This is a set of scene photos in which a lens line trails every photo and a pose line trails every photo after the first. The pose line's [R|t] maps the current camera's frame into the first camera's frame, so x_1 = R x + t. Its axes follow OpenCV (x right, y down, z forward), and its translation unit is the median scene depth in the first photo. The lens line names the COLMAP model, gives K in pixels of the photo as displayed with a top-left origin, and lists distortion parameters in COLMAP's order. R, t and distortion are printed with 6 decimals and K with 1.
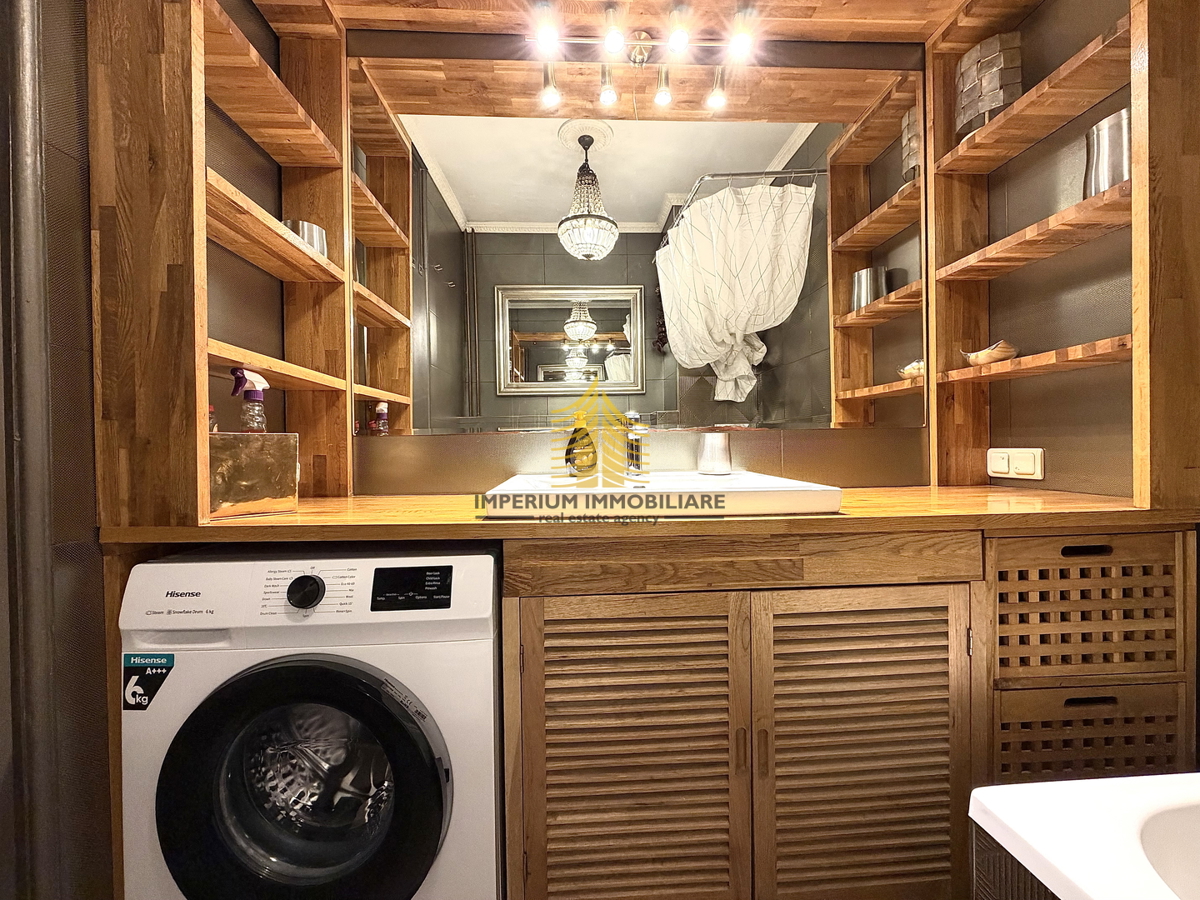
lens RADIAL K [[477.5, 0, 598.9], [0, 477.5, 448.6], [0, 0, 1]] dist [0.000505, 0.000393]
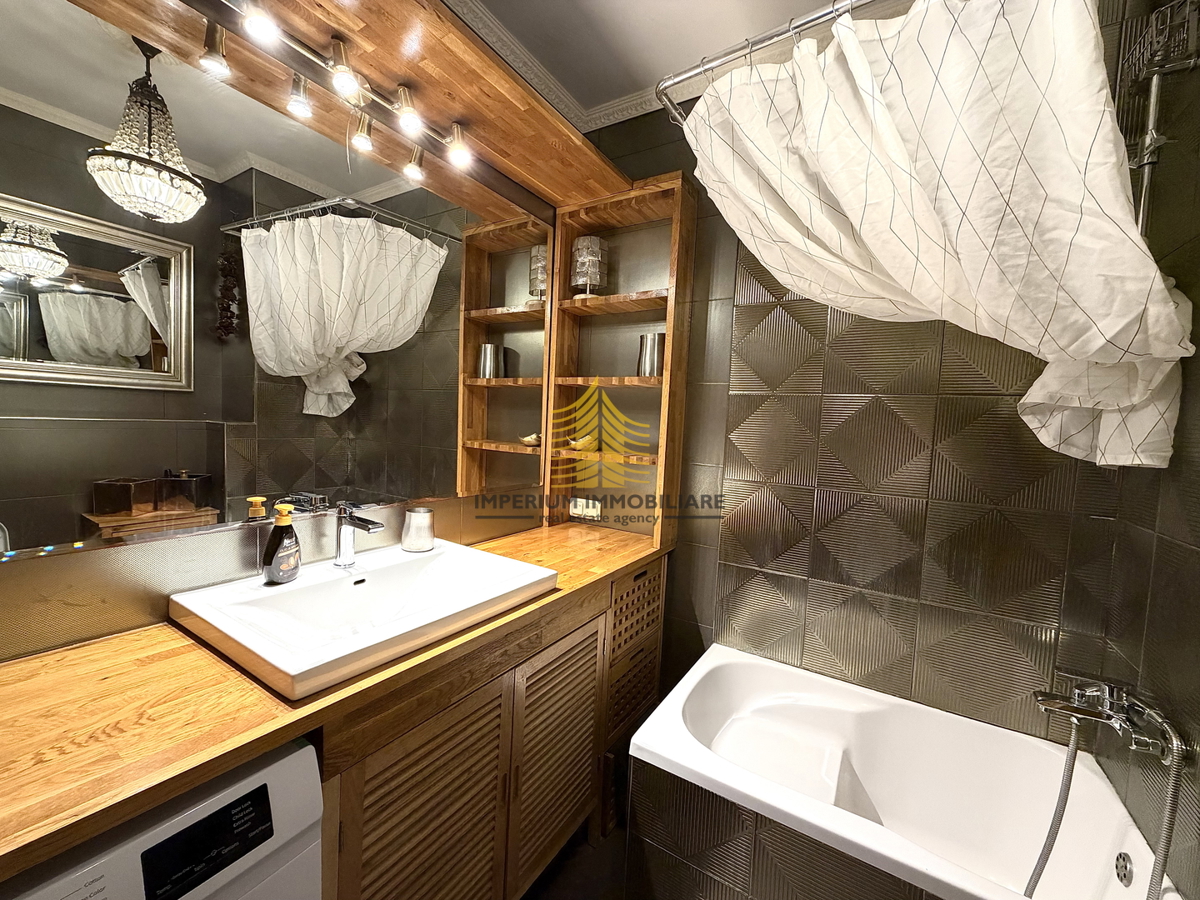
lens RADIAL K [[477.5, 0, 597.8], [0, 477.5, 448.7], [0, 0, 1]] dist [0.000505, 0.000393]
pose [[0.572894, -0.005457, 0.819612, -0.382149], [-0.052229, 0.997703, 0.043149, -0.226248], [-0.817964, -0.067527, 0.571292, 0.071365]]
